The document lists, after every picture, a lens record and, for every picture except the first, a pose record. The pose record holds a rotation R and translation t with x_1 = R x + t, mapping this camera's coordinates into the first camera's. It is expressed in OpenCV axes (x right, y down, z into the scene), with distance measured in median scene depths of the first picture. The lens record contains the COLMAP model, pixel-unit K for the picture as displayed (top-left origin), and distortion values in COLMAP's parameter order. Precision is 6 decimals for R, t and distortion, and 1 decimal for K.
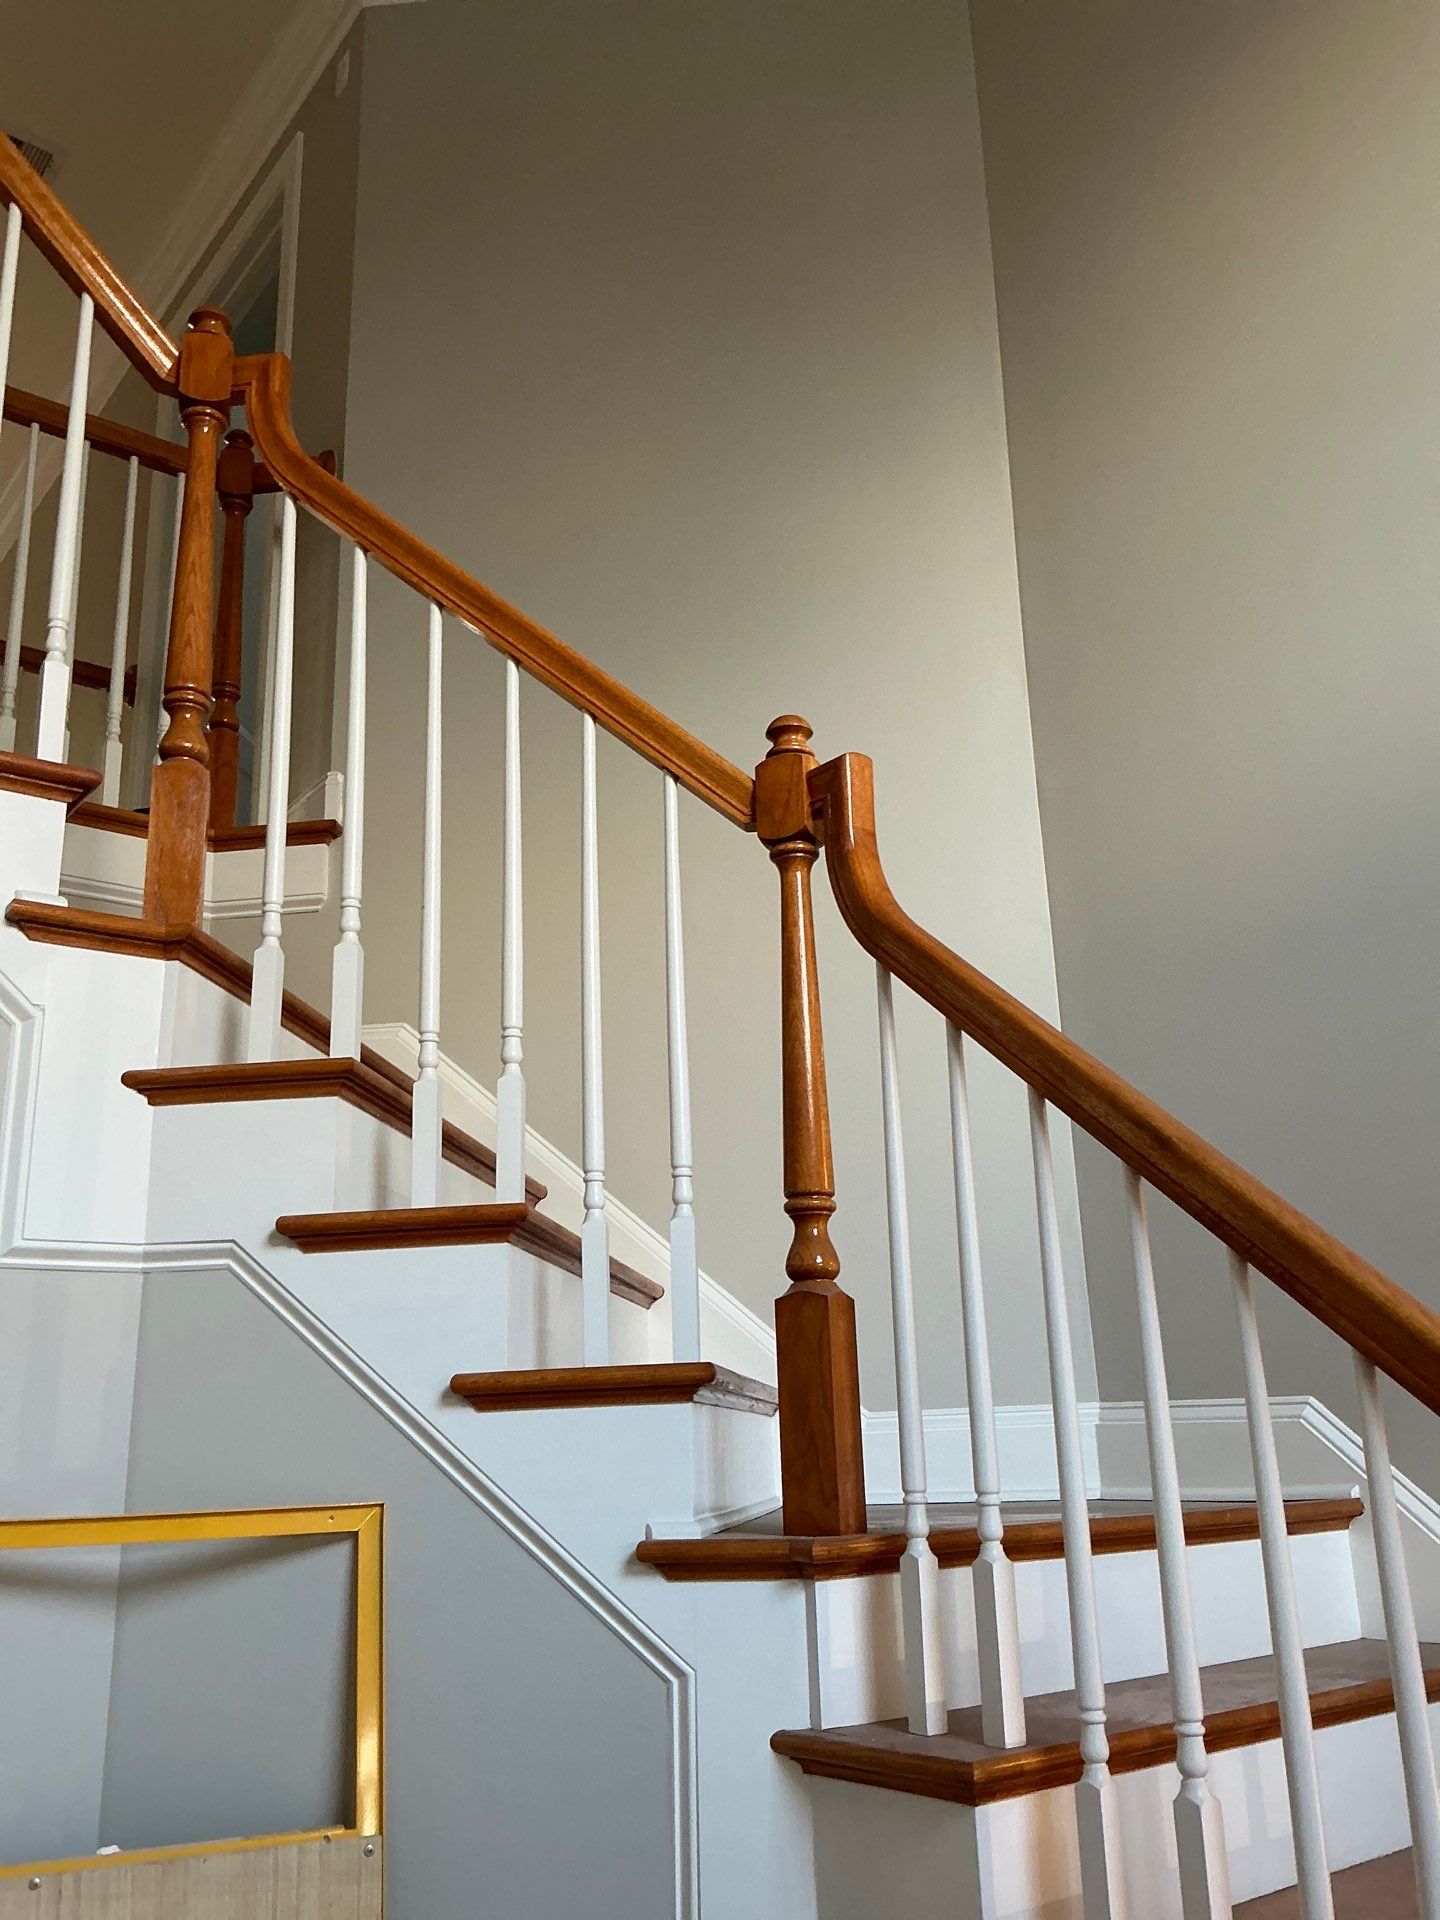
lens RADIAL K [[1583.7, 0, 720.0], [0, 1583.7, 960.0], [0, 0, 1]] dist [0.090791, -0.162274]
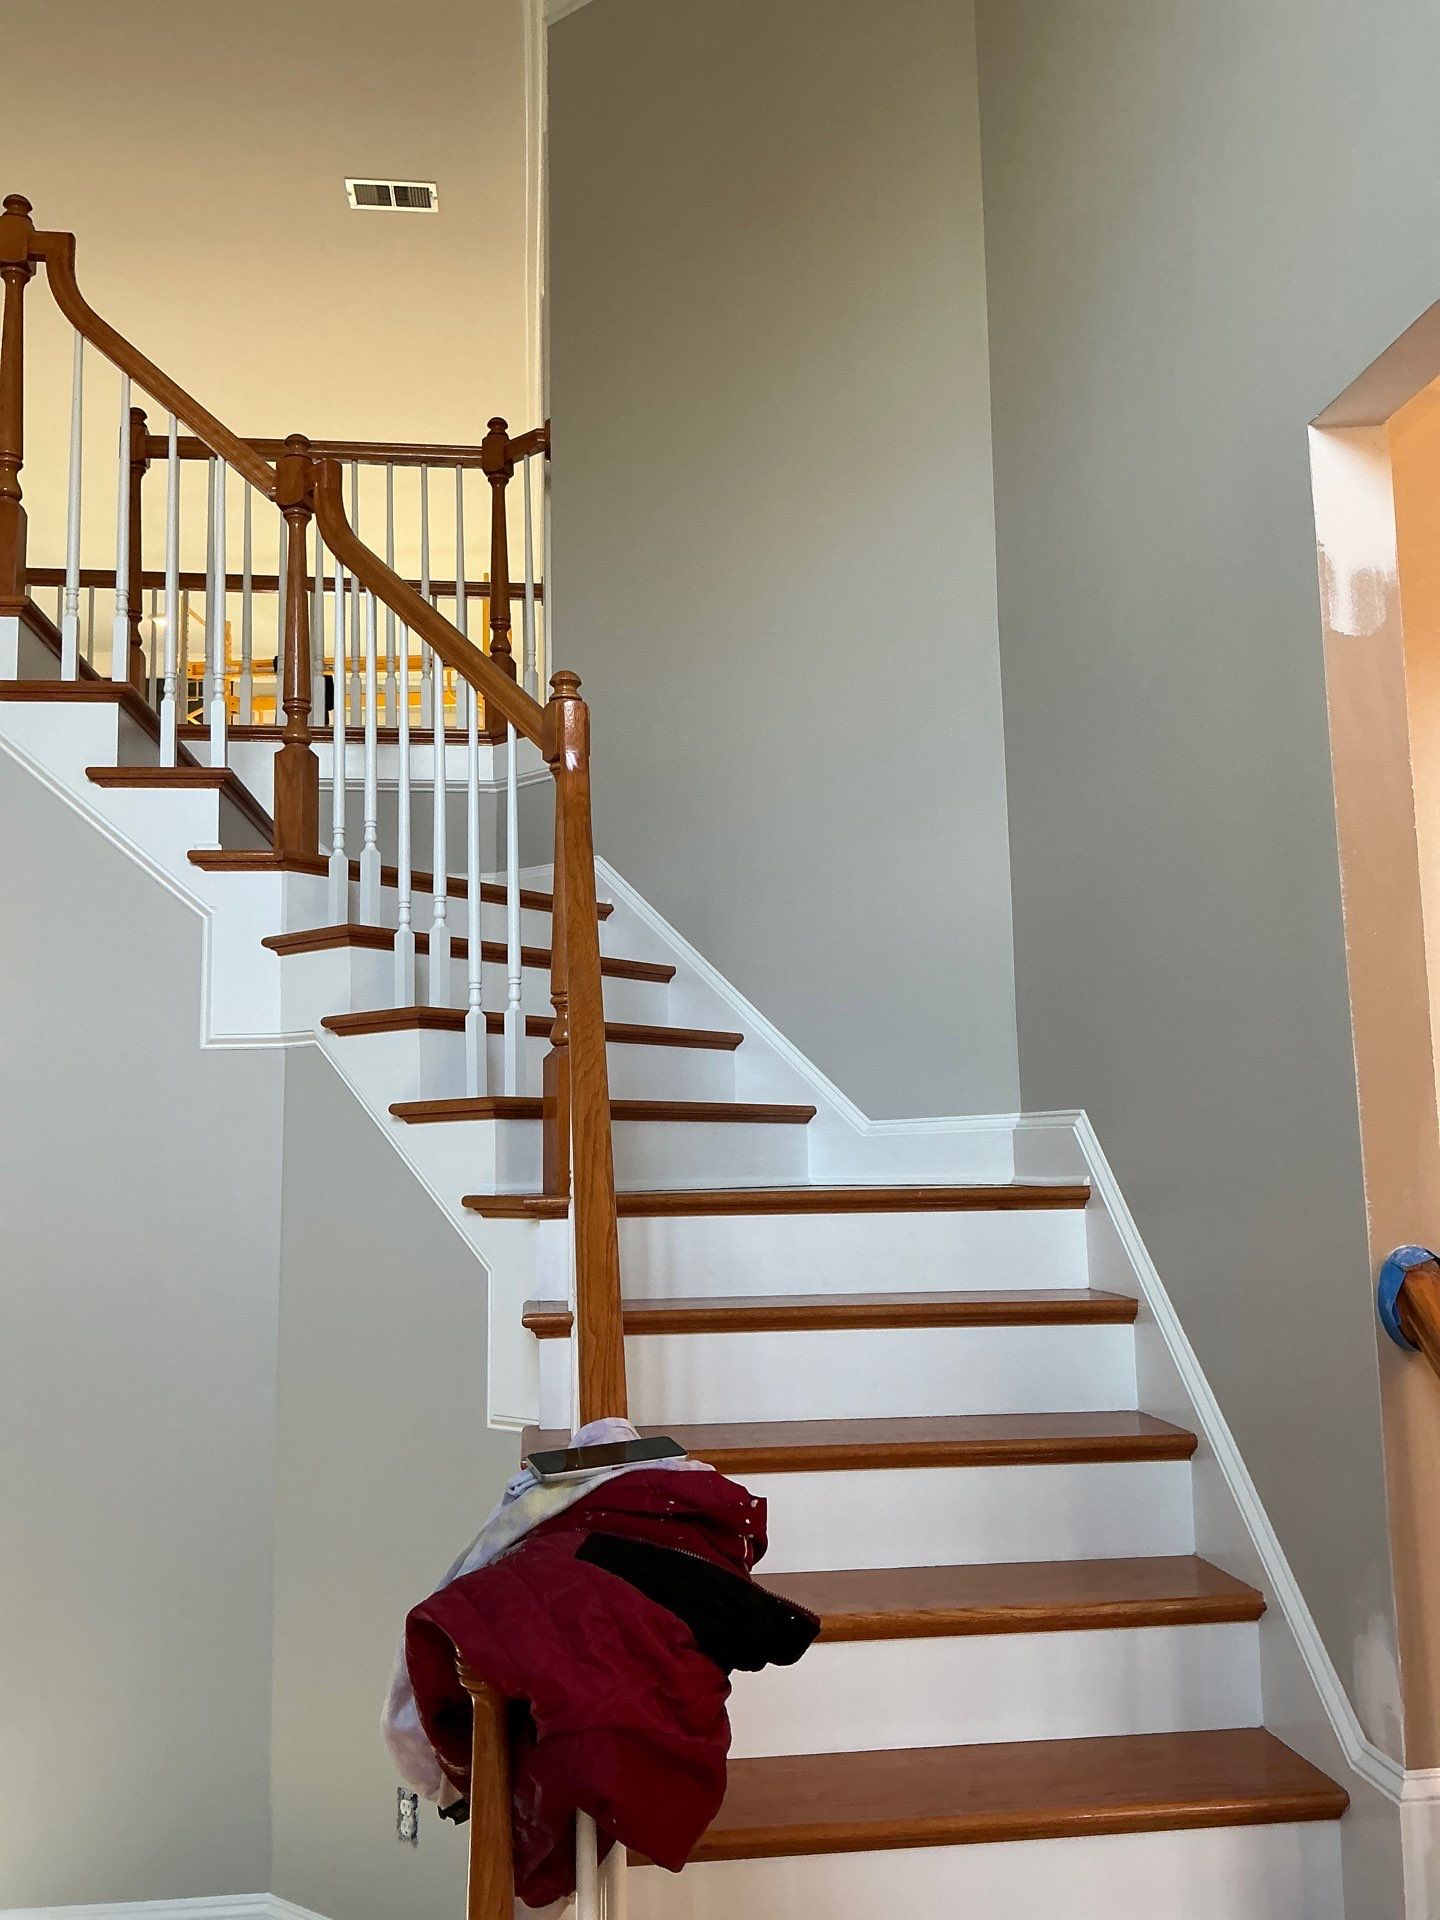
lens RADIAL K [[1576.1, 0, 723.1], [0, 1576.1, 950.6], [0, 0, 1]] dist [0.112372, -0.178207]
pose [[0.851955, -0.055937, -0.520618, 0.981749], [0.145467, 0.980422, 0.132707, -0.076720], [0.503003, -0.188793, 0.843413, -0.234303]]
